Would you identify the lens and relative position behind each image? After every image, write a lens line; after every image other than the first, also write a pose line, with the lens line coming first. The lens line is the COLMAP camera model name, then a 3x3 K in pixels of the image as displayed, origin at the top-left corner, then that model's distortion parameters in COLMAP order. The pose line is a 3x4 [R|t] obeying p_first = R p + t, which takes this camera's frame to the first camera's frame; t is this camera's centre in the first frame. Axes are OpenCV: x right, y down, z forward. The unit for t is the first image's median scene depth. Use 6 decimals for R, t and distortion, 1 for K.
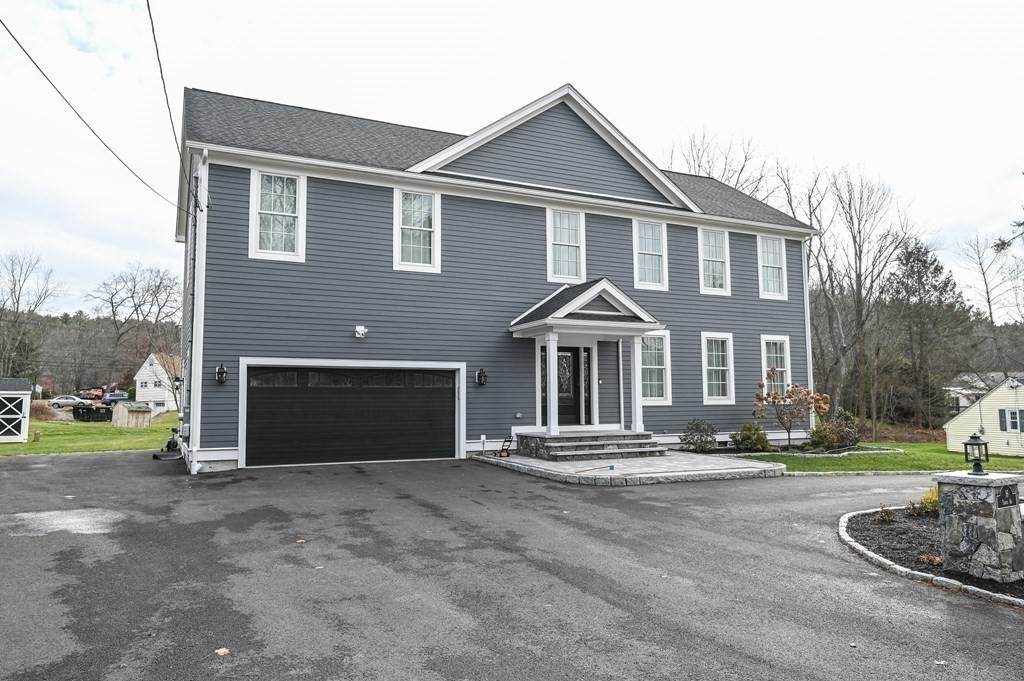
lens RADIAL K [[685.2, 0, 512.0], [0, 685.2, 340.5], [0, 0, 1]] dist [0.001843, 0.000801]
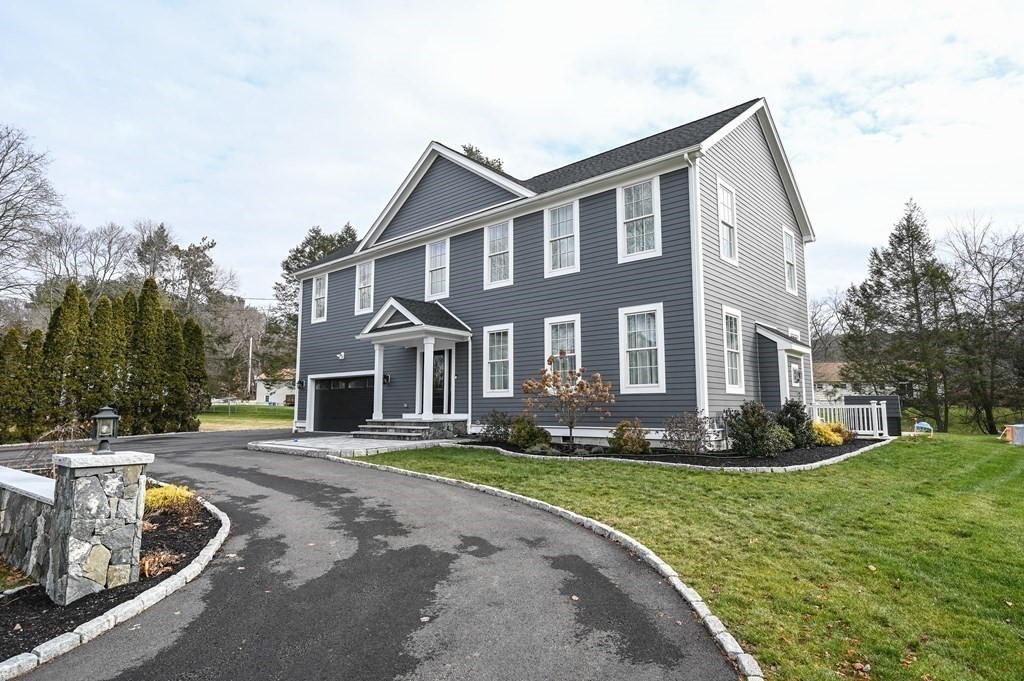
lens RADIAL K [[567.1, 0, 533.9], [0, 567.1, 338.7], [0, 0, 1]] dist [0.000134, 0.000057]
pose [[0.408771, -0.104803, -0.906600, 1.161829], [0.087861, 0.993289, -0.075209, 0.086375], [0.908398, -0.048912, 0.415236, 0.787103]]
